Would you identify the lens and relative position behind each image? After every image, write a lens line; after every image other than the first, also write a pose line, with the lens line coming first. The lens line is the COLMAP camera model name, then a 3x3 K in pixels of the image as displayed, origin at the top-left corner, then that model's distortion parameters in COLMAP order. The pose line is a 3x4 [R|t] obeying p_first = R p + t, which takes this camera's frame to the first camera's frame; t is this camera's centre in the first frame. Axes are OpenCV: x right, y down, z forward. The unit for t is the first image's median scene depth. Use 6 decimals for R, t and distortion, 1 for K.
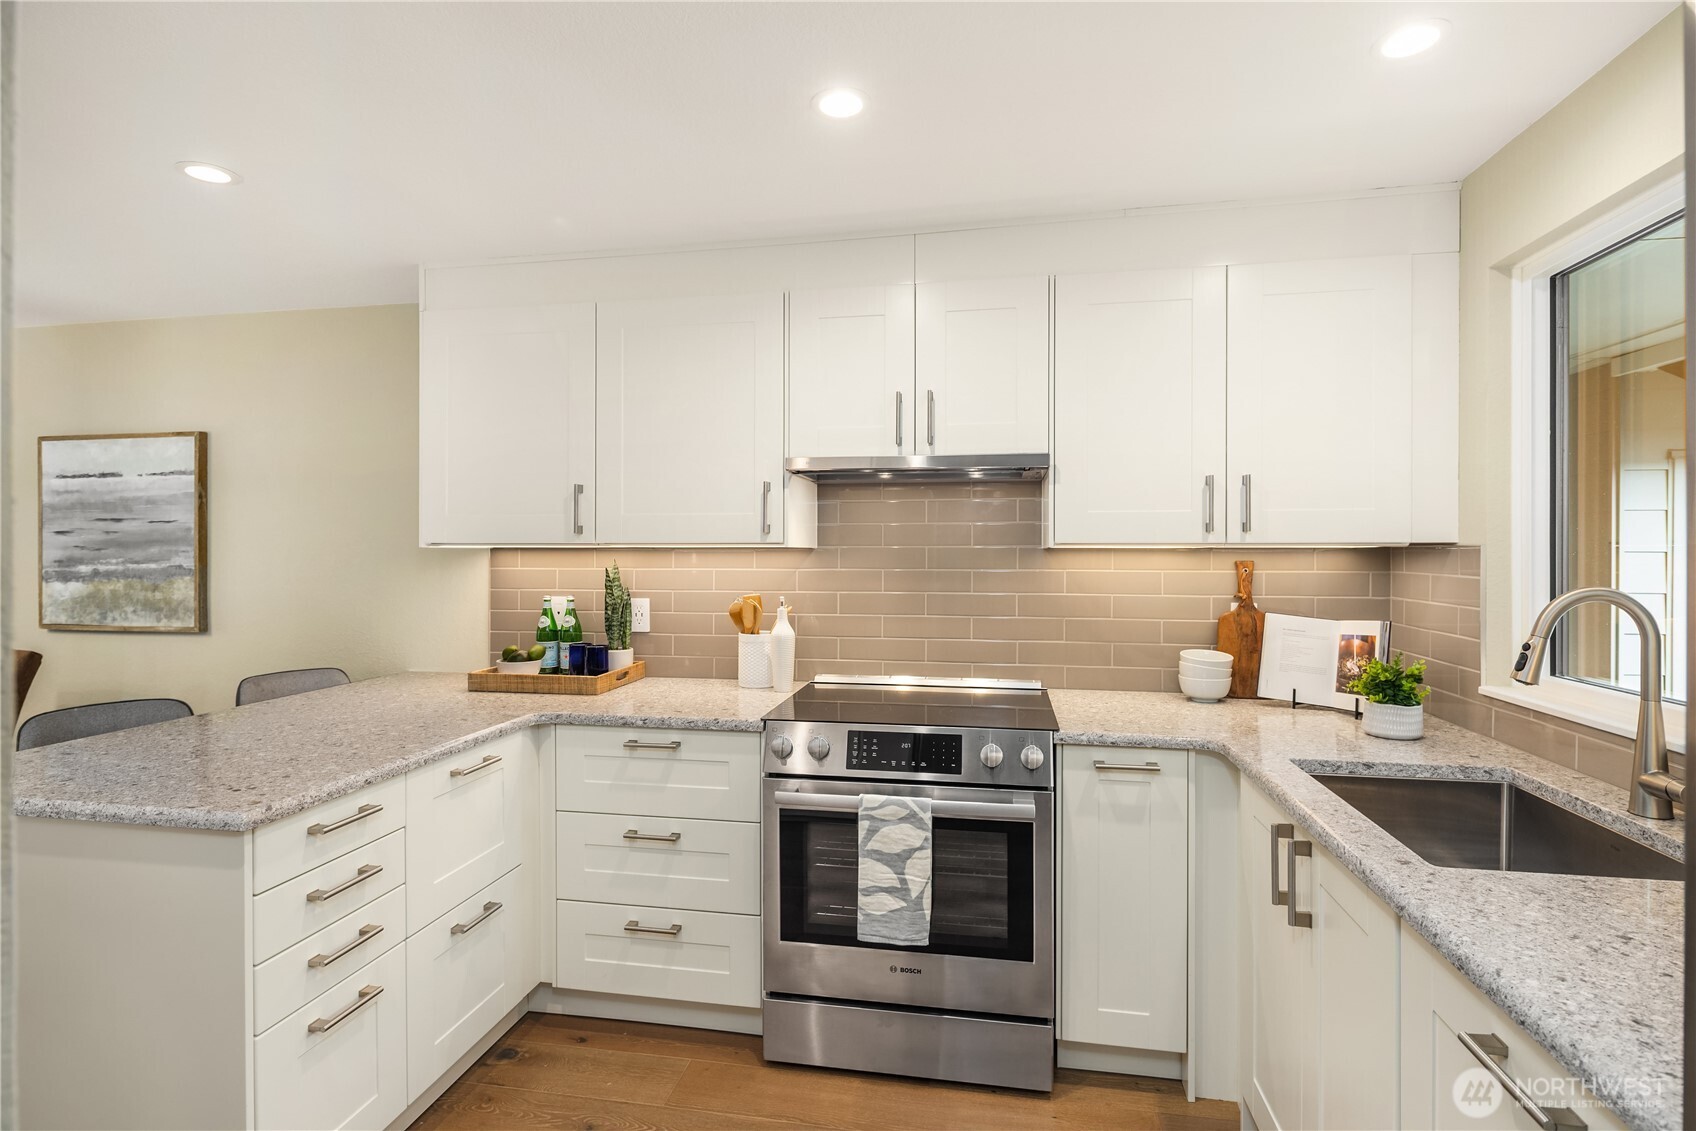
lens RADIAL K [[821.8, 0, 840.1], [0, 821.8, 561.5], [0, 0, 1]] dist [0.004363, -0.004033]
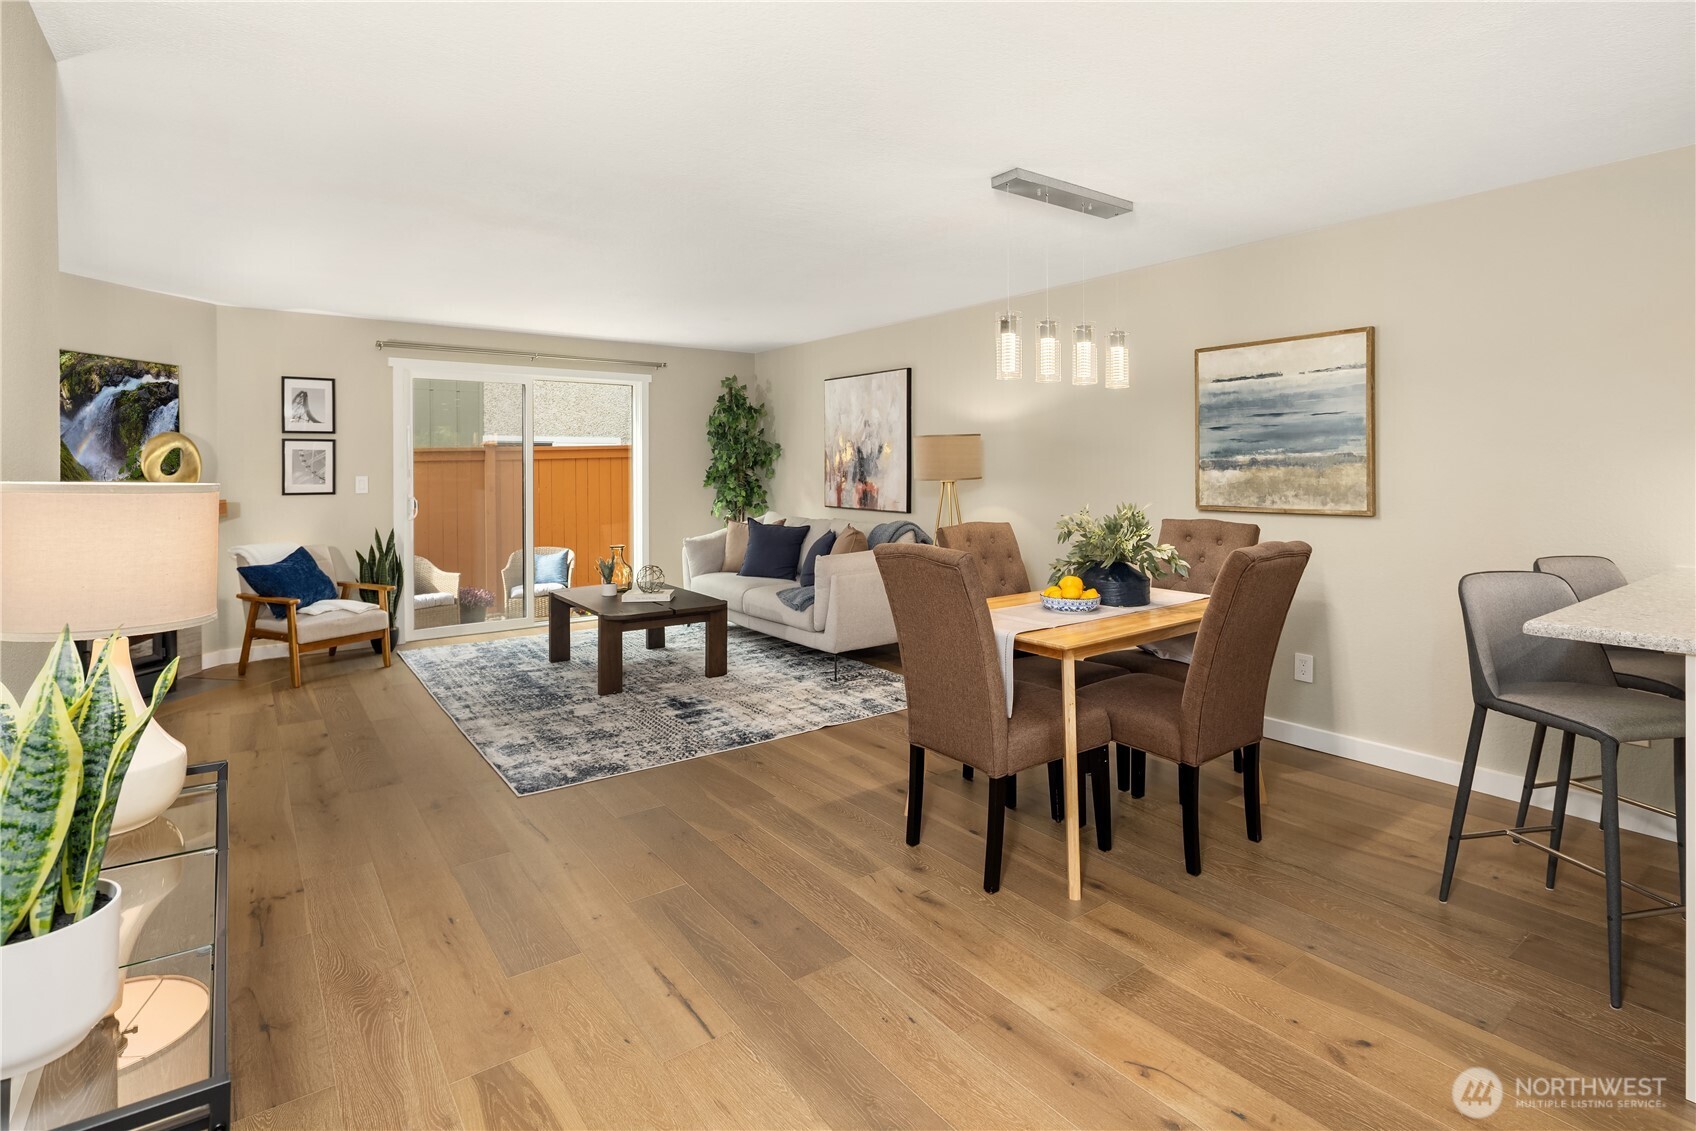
lens RADIAL K [[821.8, 0, 844.0], [0, 821.8, 470.1], [0, 0, 1]] dist [0.004363, -0.004033]
pose [[0.729541, -0.003299, -0.683929, -0.675416], [-0.002838, 0.999965, -0.007851, 0.045615], [0.683931, 0.007669, 0.729506, -0.288283]]
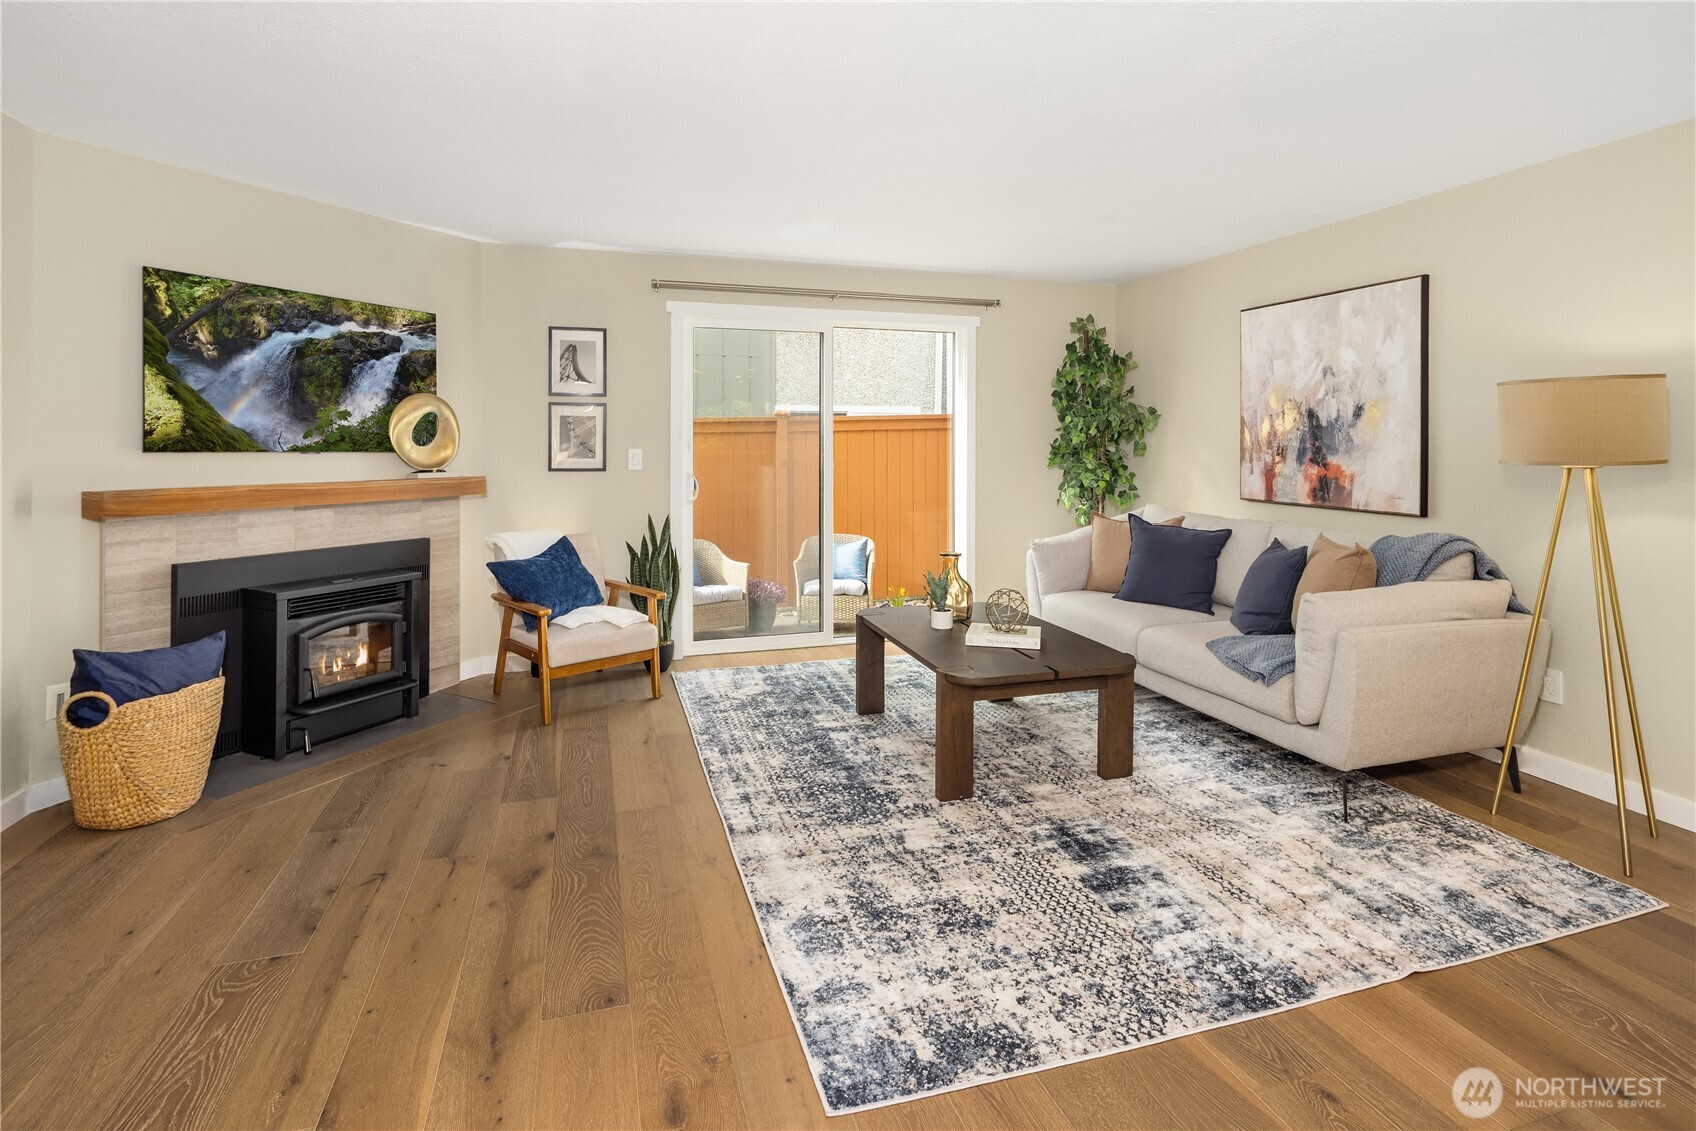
lens RADIAL K [[821.8, 0, 848.5], [0, 821.8, 440.0], [0, 0, 1]] dist [0.004363, -0.004033]
pose [[0.470891, -0.004974, -0.882177, -1.321775], [-0.010692, 0.999878, -0.011345, 0.044197], [0.882126, 0.014774, 0.470781, -0.002120]]
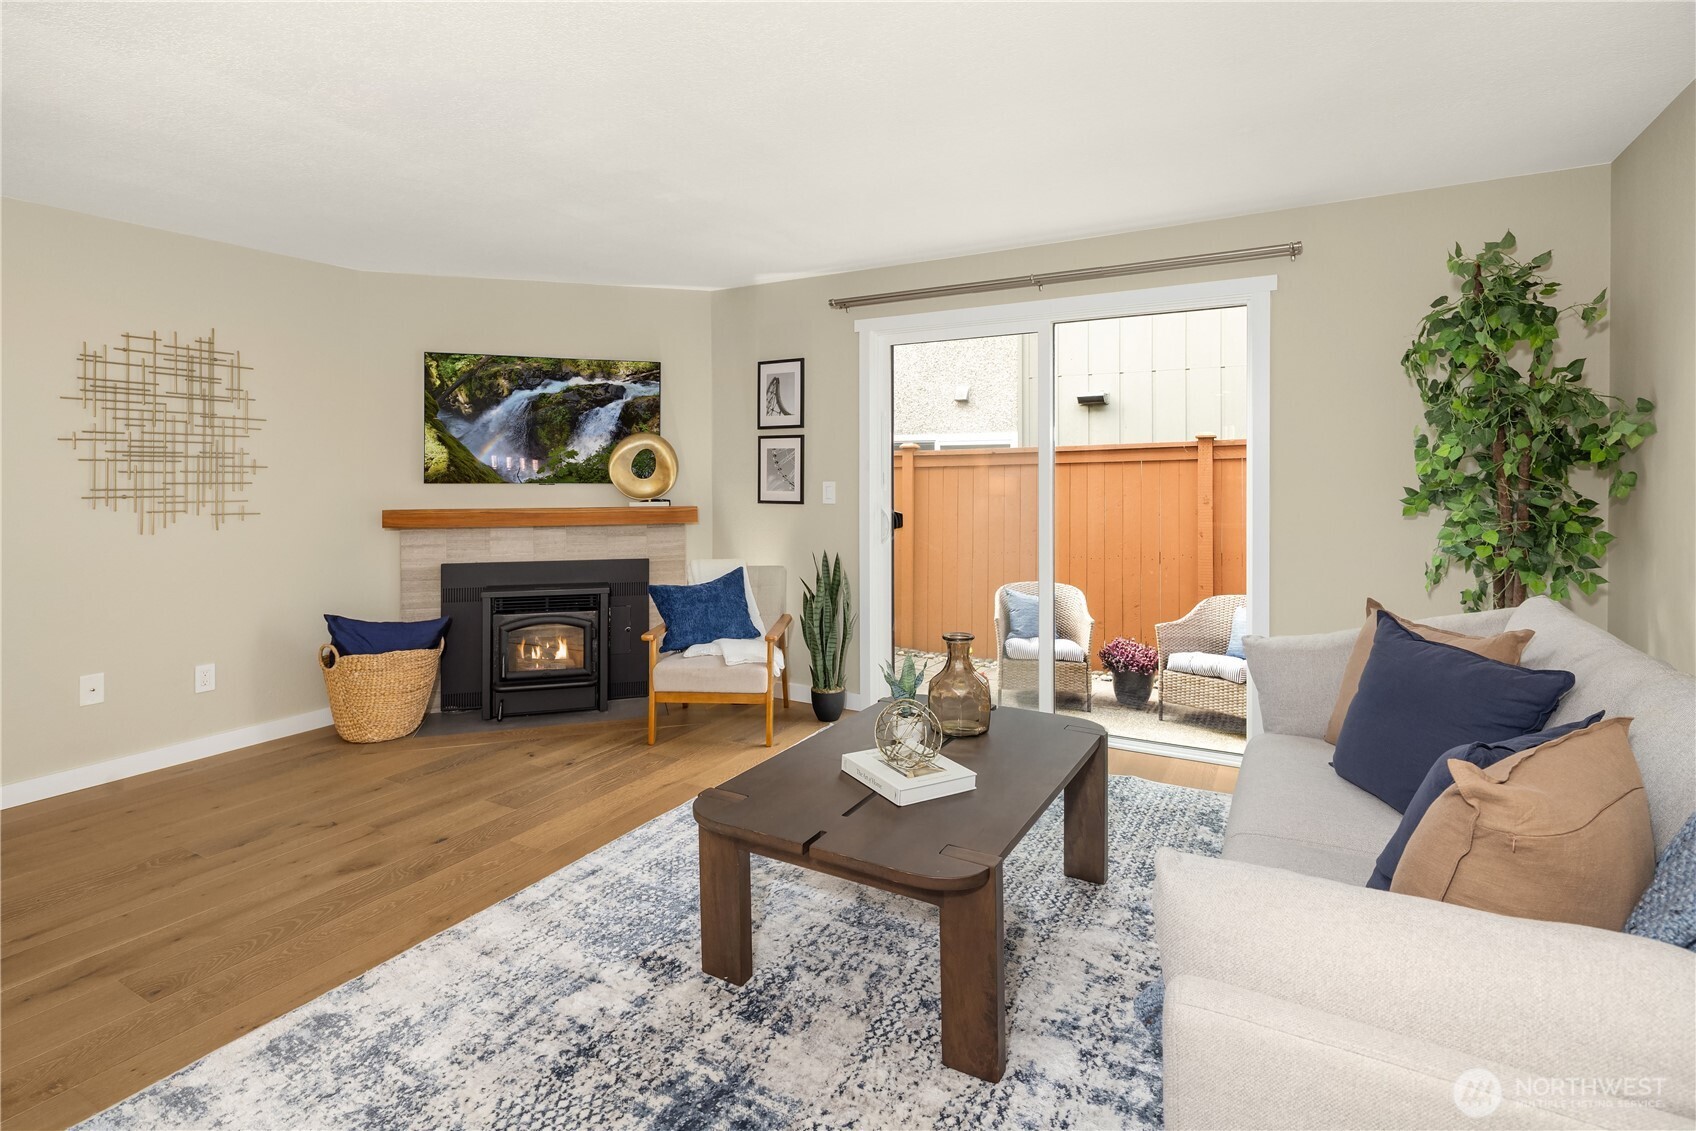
lens RADIAL K [[821.8, 0, 857.2], [0, 821.8, 475.1], [0, 0, 1]] dist [0.004363, -0.004033]
pose [[-0.318918, 0.000403, -0.947782, -1.521890], [-0.009320, 0.999950, 0.003561, 0.028966], [0.947736, 0.009969, -0.318899, 0.990534]]
